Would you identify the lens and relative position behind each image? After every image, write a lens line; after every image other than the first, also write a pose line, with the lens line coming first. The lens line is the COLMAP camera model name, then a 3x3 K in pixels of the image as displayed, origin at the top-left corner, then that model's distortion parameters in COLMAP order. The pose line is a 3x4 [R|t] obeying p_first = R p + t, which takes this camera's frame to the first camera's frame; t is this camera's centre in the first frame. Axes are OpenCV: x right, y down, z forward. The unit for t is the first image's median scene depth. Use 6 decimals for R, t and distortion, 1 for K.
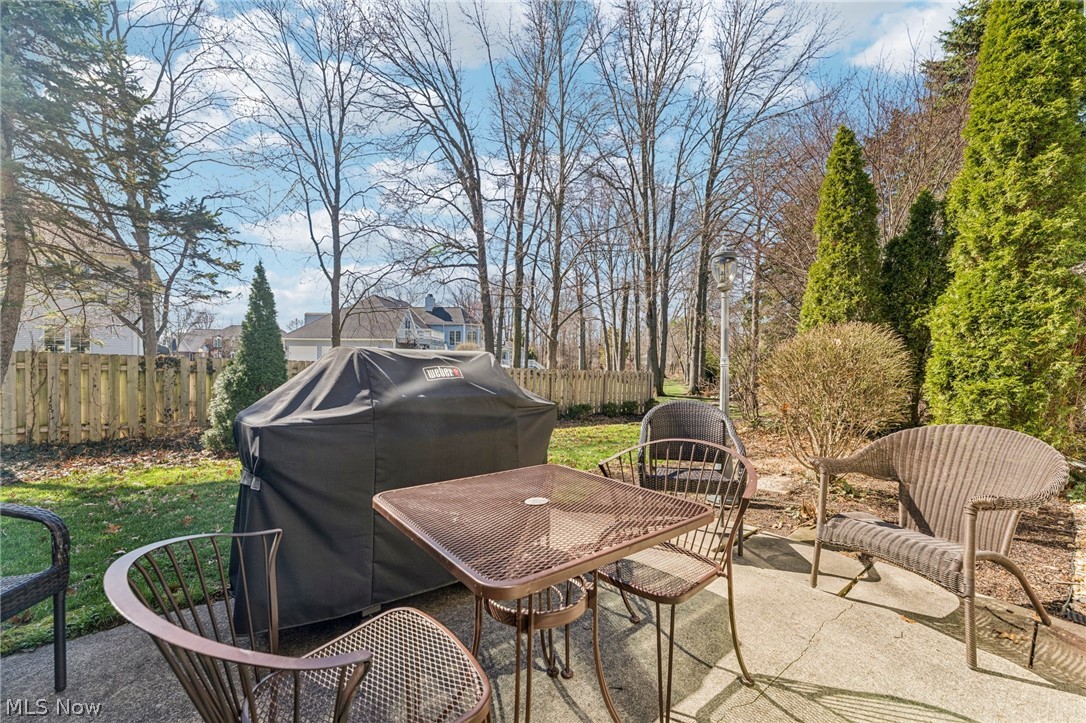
lens RADIAL K [[431.3, 0, 600.8], [0, 431.3, 358.7], [0, 0, 1]] dist [-0.001471, -0.000447]
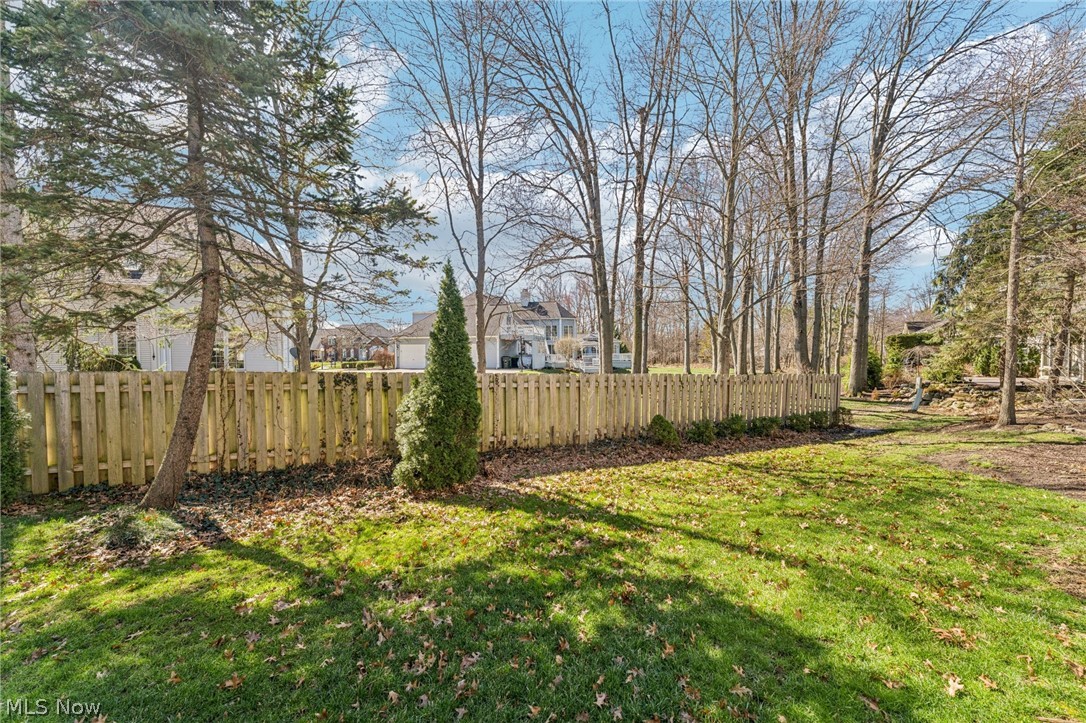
lens RADIAL K [[456.0, 0, 619.3], [0, 456.0, 357.9], [0, 0, 1]] dist [-0.003154, -0.000206]
pose [[0.985097, -0.015010, -0.171345, -0.177147], [0.017367, 0.999774, 0.012262, -0.022724], [0.171122, -0.015055, 0.985135, 0.106463]]
